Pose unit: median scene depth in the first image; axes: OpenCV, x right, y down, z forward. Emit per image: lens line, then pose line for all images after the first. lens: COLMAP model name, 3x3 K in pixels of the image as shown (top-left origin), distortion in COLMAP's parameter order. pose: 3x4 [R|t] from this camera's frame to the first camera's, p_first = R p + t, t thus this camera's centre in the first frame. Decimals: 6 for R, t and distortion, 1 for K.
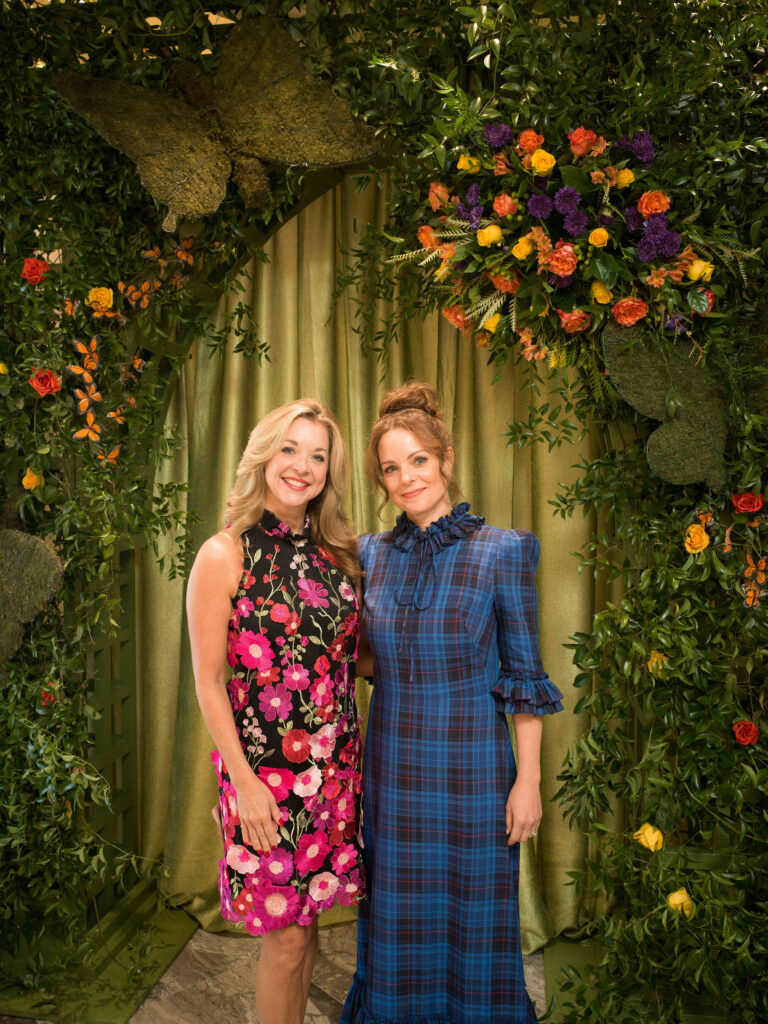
lens RADIAL K [[882.7, 0, 376.6], [0, 882.7, 512.5], [0, 0, 1]] dist [-0.012553, -0.010420]
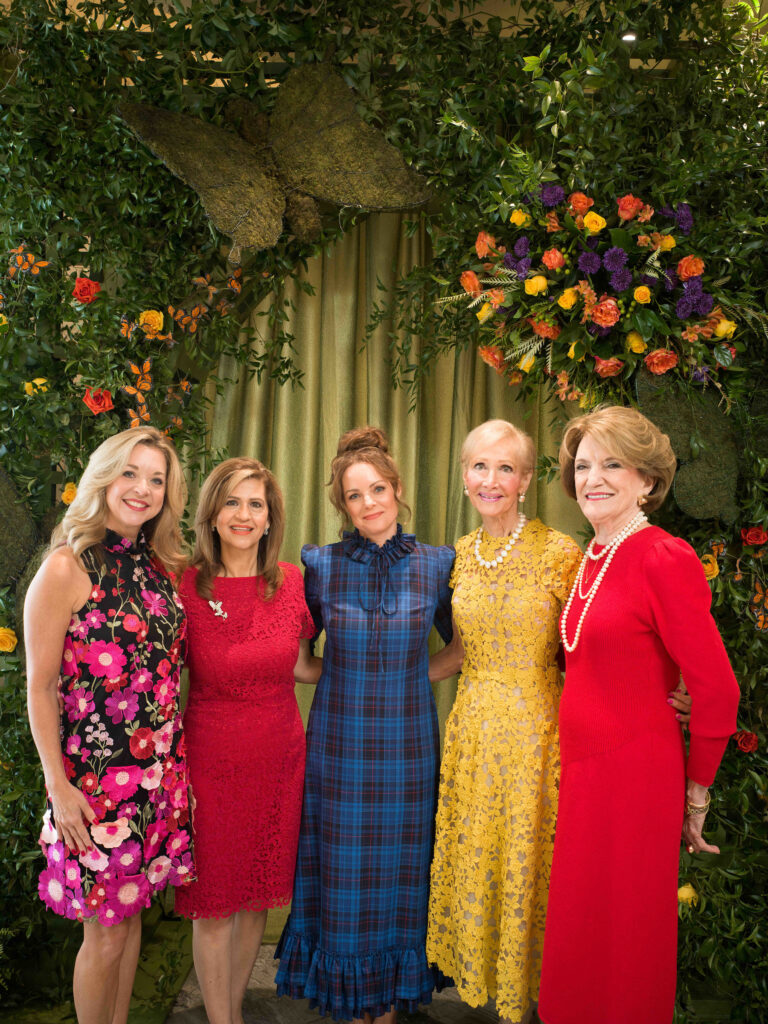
lens RADIAL K [[872.7, 0, 375.5], [0, 872.7, 512.6], [0, 0, 1]] dist [-0.008953, -0.015940]
pose [[0.992475, 0.026451, 0.119560, -0.188906], [-0.024924, 0.999588, -0.014253, -0.013133], [-0.119888, 0.011166, 0.992725, -0.041485]]
